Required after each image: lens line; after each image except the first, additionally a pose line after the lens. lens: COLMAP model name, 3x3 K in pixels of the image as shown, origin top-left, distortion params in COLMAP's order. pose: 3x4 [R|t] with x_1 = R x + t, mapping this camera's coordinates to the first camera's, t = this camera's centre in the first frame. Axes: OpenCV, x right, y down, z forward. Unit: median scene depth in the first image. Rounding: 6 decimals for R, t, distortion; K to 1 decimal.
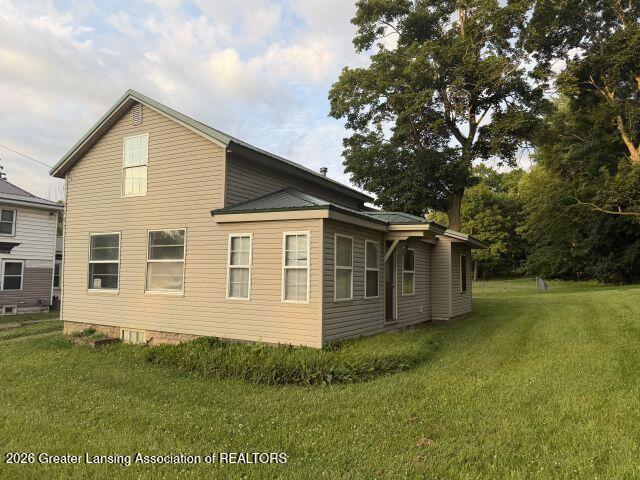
lens RADIAL K [[462.7, 0, 320.0], [0, 462.7, 240.0], [0, 0, 1]] dist [0.009705, 0.001039]
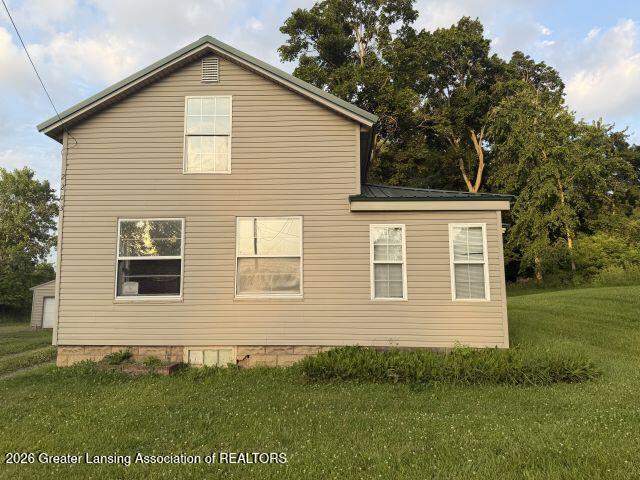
lens RADIAL K [[454.2, 0, 320.0], [0, 454.2, 240.0], [0, 0, 1]] dist [0.028413, -0.001216]
pose [[0.894342, 0.040551, 0.445542, -0.564960], [-0.017684, 0.998310, -0.055363, 0.055134], [-0.447034, 0.041635, 0.893548, 0.246003]]
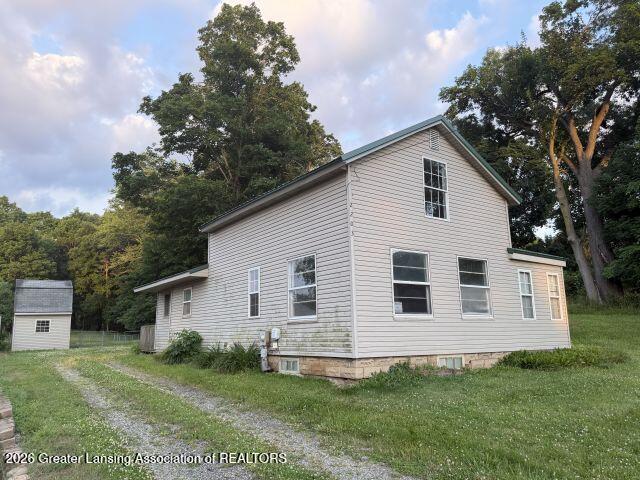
lens RADIAL K [[468.5, 0, 320.0], [0, 468.5, 240.0], [0, 0, 1]] dist [0.188342, -0.273735]
pose [[0.412901, 0.150257, 0.898296, -1.410255], [-0.046832, 0.988495, -0.143818, 0.107729], [-0.909571, 0.017313, 0.415187, 0.807876]]
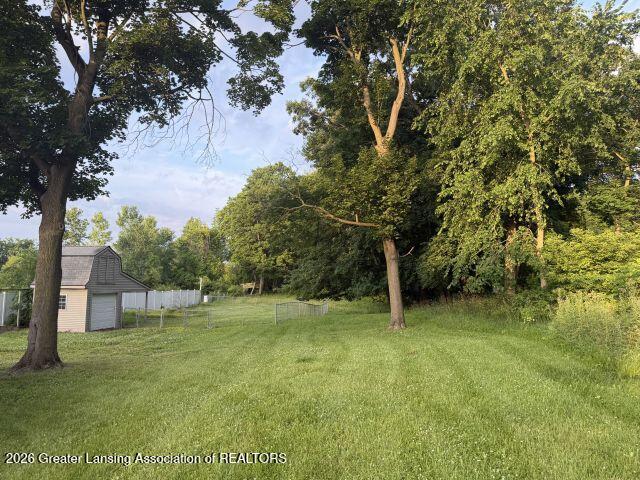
lens RADIAL K [[468.8, 0, 320.0], [0, 468.8, 240.0], [0, 0, 1]] dist [0.044593, -0.004543]
pose [[0.938431, 0.046431, 0.342333, 0.869676], [-0.045498, 0.998906, -0.010761, -0.056007], [-0.342458, -0.005477, 0.939517, 0.874249]]
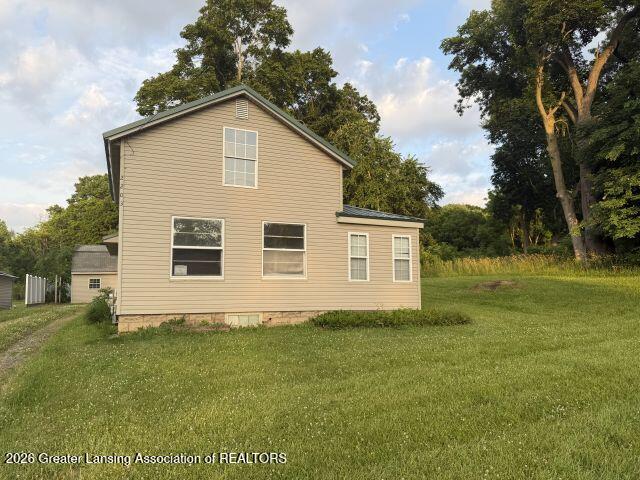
lens RADIAL K [[463.2, 0, 320.0], [0, 463.2, 240.0], [0, 0, 1]] dist [0.063336, -0.000513]
pose [[0.613696, 0.072722, 0.786186, -1.106572], [-0.048603, 0.997340, -0.054314, 0.073449], [-0.788045, -0.004878, 0.615599, 0.211854]]
